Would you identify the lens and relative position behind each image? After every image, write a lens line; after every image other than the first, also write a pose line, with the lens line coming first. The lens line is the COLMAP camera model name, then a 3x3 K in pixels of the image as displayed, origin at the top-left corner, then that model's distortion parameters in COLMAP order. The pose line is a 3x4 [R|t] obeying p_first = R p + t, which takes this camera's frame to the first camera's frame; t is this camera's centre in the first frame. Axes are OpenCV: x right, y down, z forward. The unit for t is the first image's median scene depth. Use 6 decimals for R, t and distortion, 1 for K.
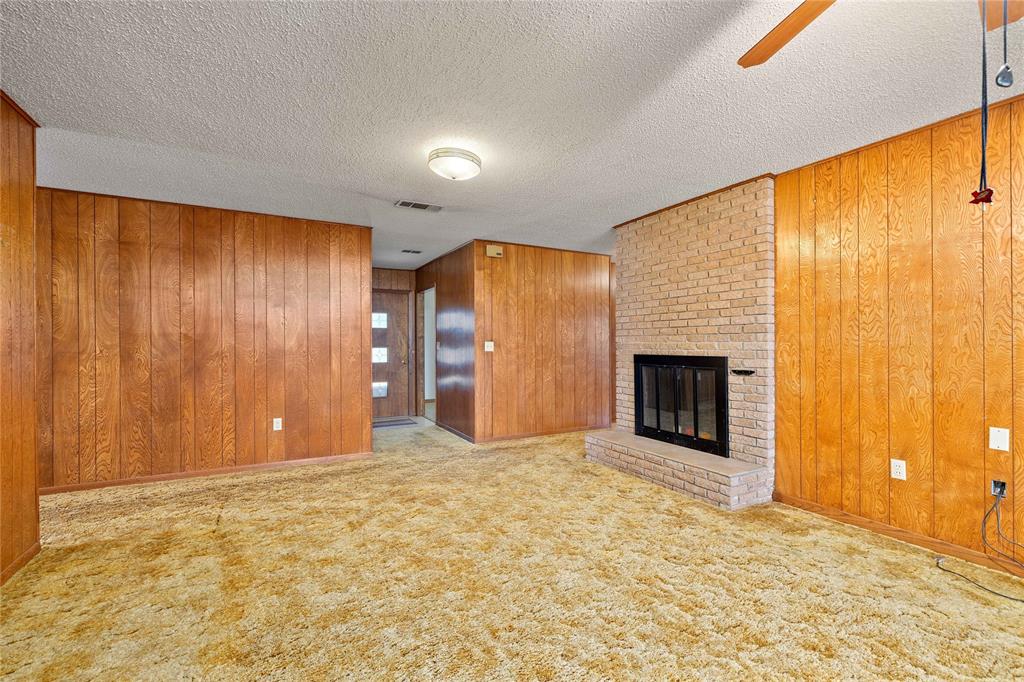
lens RADIAL K [[435.3, 0, 505.0], [0, 435.3, 343.1], [0, 0, 1]] dist [-0.003079, 0.000265]
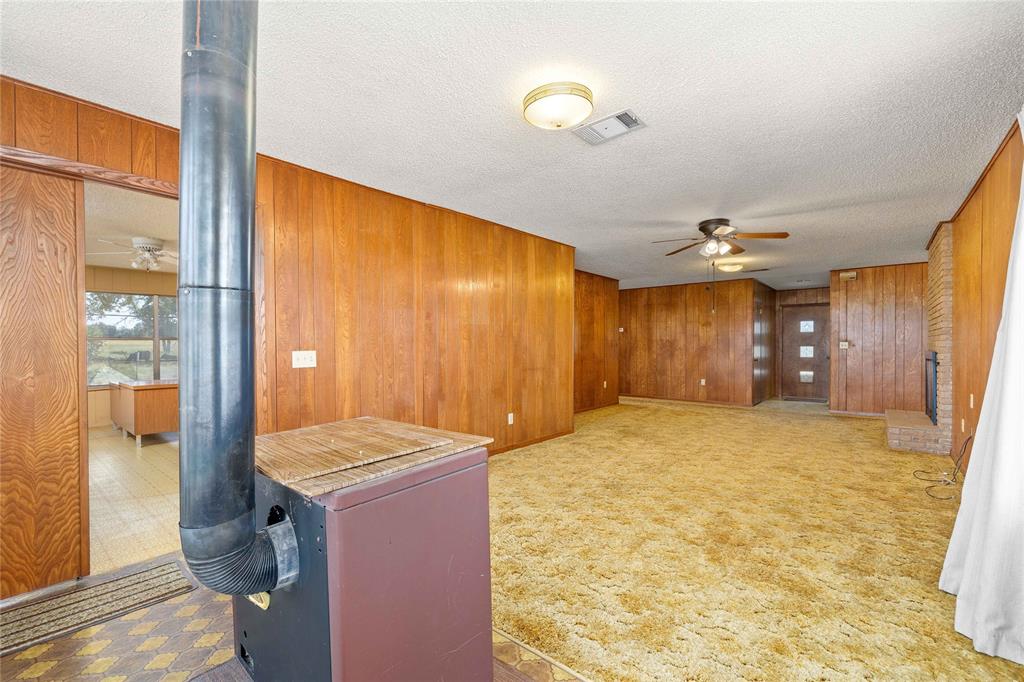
lens RADIAL K [[435.3, 0, 528.1], [0, 435.3, 351.1], [0, 0, 1]] dist [-0.003079, 0.000265]
pose [[0.405699, 0.011989, -0.913928, 1.094131], [0.002667, 0.999894, 0.014300, 0.005471], [0.914003, -0.008239, 0.405624, -0.648334]]
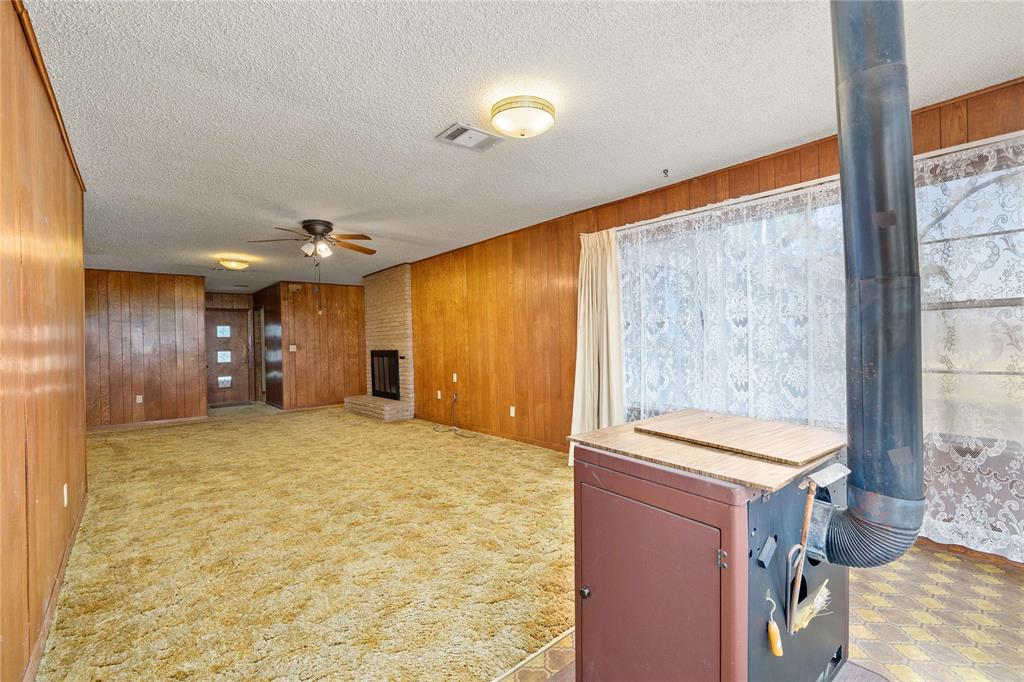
lens RADIAL K [[435.3, 0, 501.2], [0, 435.3, 338.5], [0, 0, 1]] dist [-0.003079, 0.000265]
pose [[0.976332, -0.022230, 0.215131, 0.482040], [0.024767, 0.999652, -0.009104, 0.006853], [-0.214853, 0.014217, 0.976543, -0.935130]]
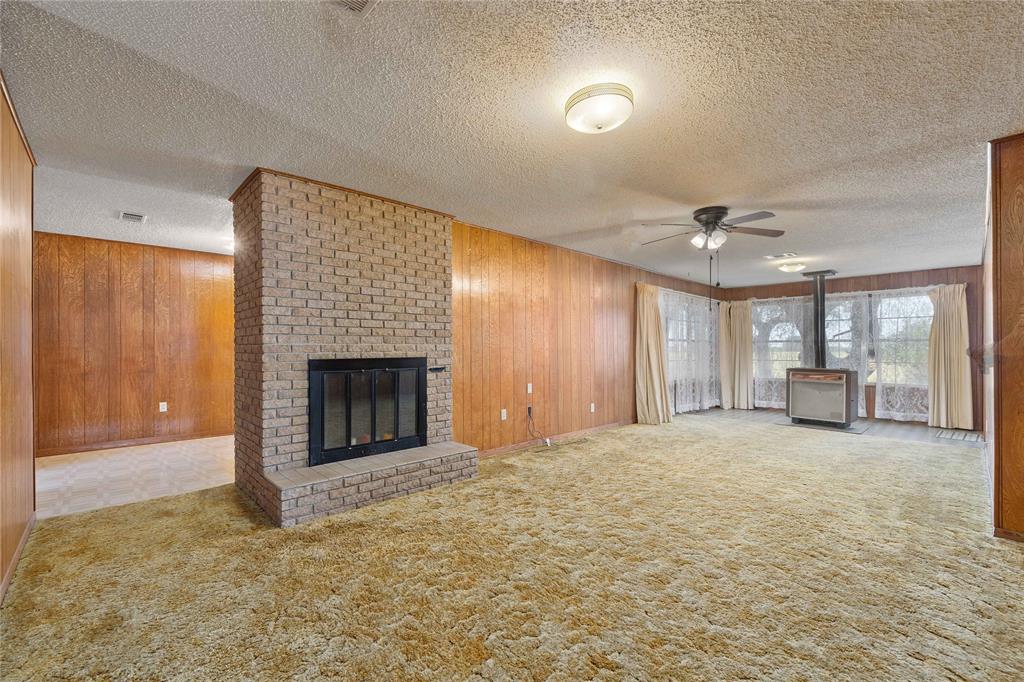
lens RADIAL K [[435.3, 0, 513.8], [0, 435.3, 347.0], [0, 0, 1]] dist [-0.003079, 0.000265]
pose [[-0.270394, 0.003060, 0.962745, -0.575511], [-0.000092, 0.999995, -0.003205, 0.007178], [-0.962750, -0.000955, -0.270392, 0.958645]]
